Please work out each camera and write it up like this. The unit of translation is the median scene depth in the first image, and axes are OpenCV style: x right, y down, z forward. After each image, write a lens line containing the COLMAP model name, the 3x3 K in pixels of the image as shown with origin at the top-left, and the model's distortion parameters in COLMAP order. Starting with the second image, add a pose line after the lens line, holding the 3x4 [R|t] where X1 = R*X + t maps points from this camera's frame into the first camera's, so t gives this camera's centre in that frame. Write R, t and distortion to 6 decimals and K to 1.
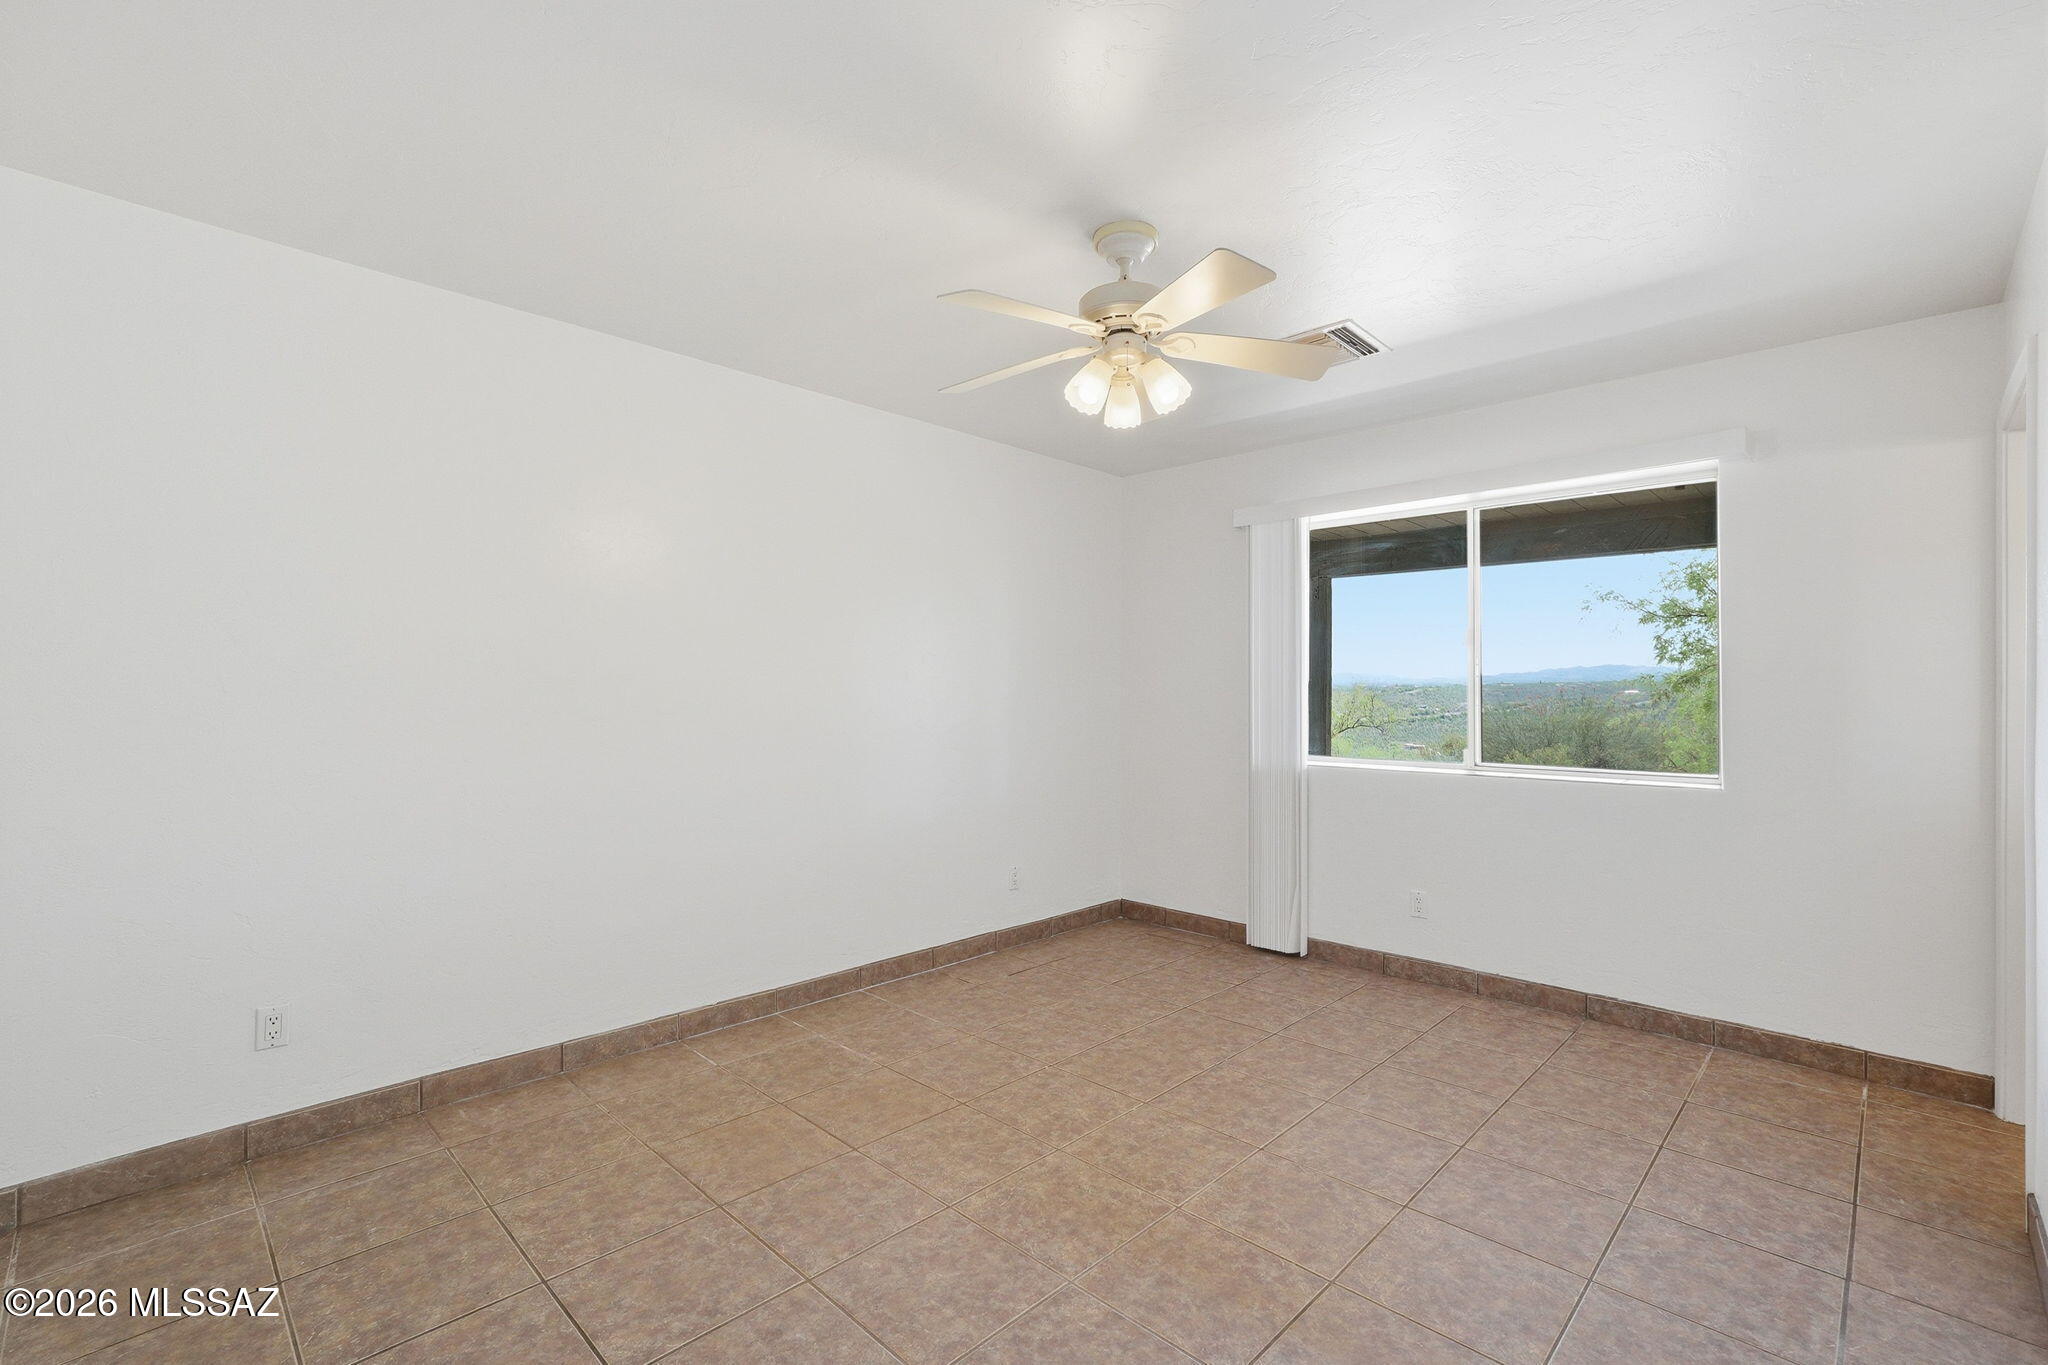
lens RADIAL K [[900.2, 0, 1030.0], [0, 900.2, 682.9], [0, 0, 1]] dist [-0.001817, 0.000528]
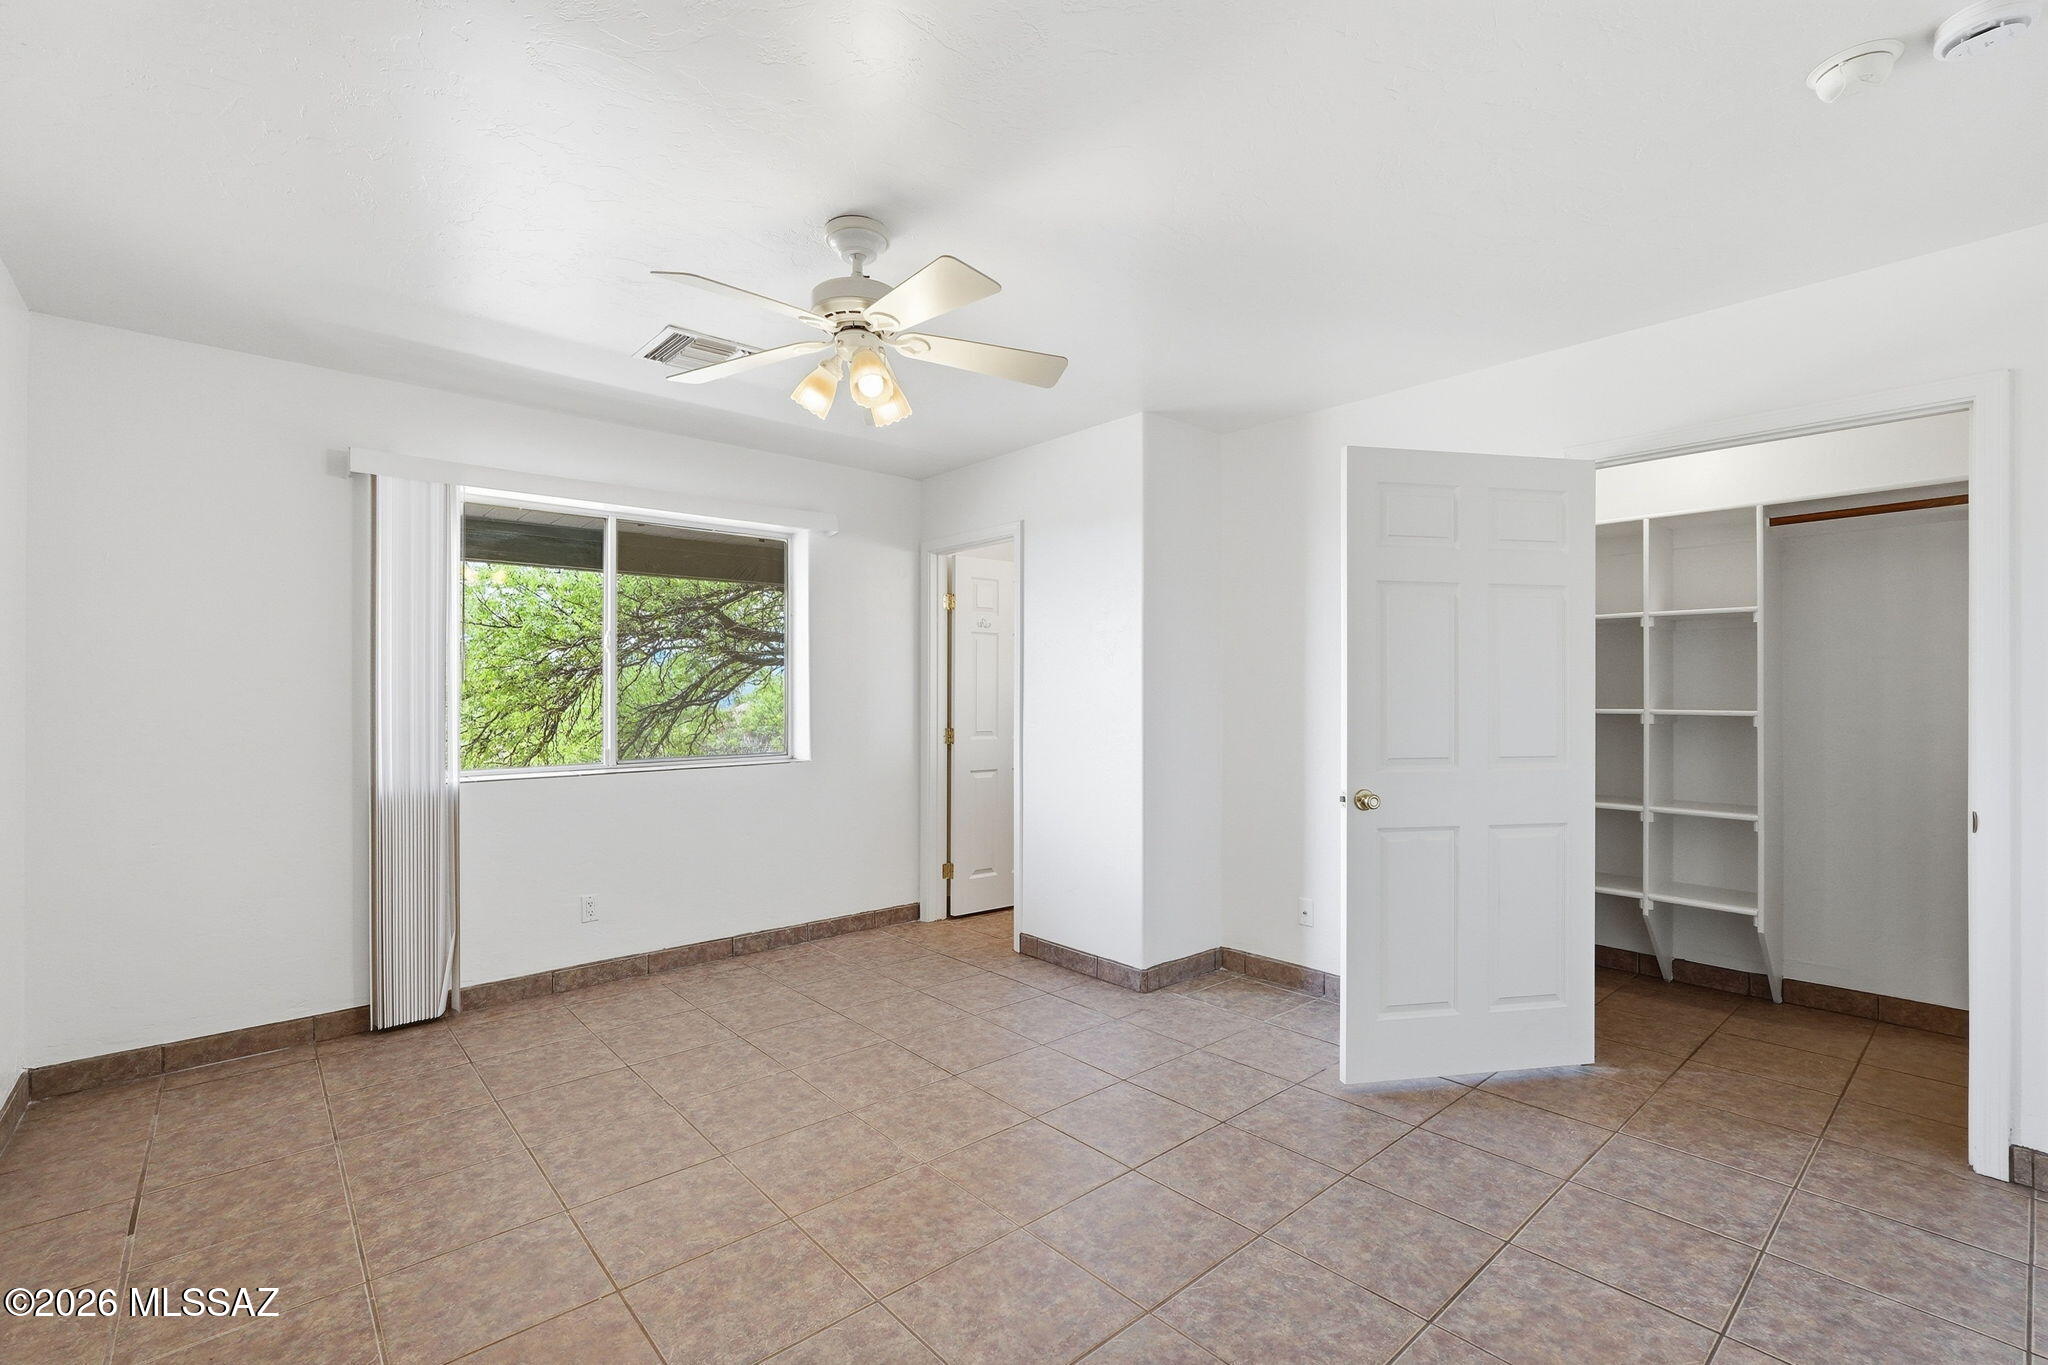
lens RADIAL K [[900.2, 0, 1027.9], [0, 900.2, 688.7], [0, 0, 1]] dist [-0.001817, 0.000528]
pose [[0.082836, 0.000478, 0.996563, -0.577694], [-0.006995, 0.999976, 0.000102, 0.001622], [-0.996539, -0.006979, 0.082838, 0.494491]]
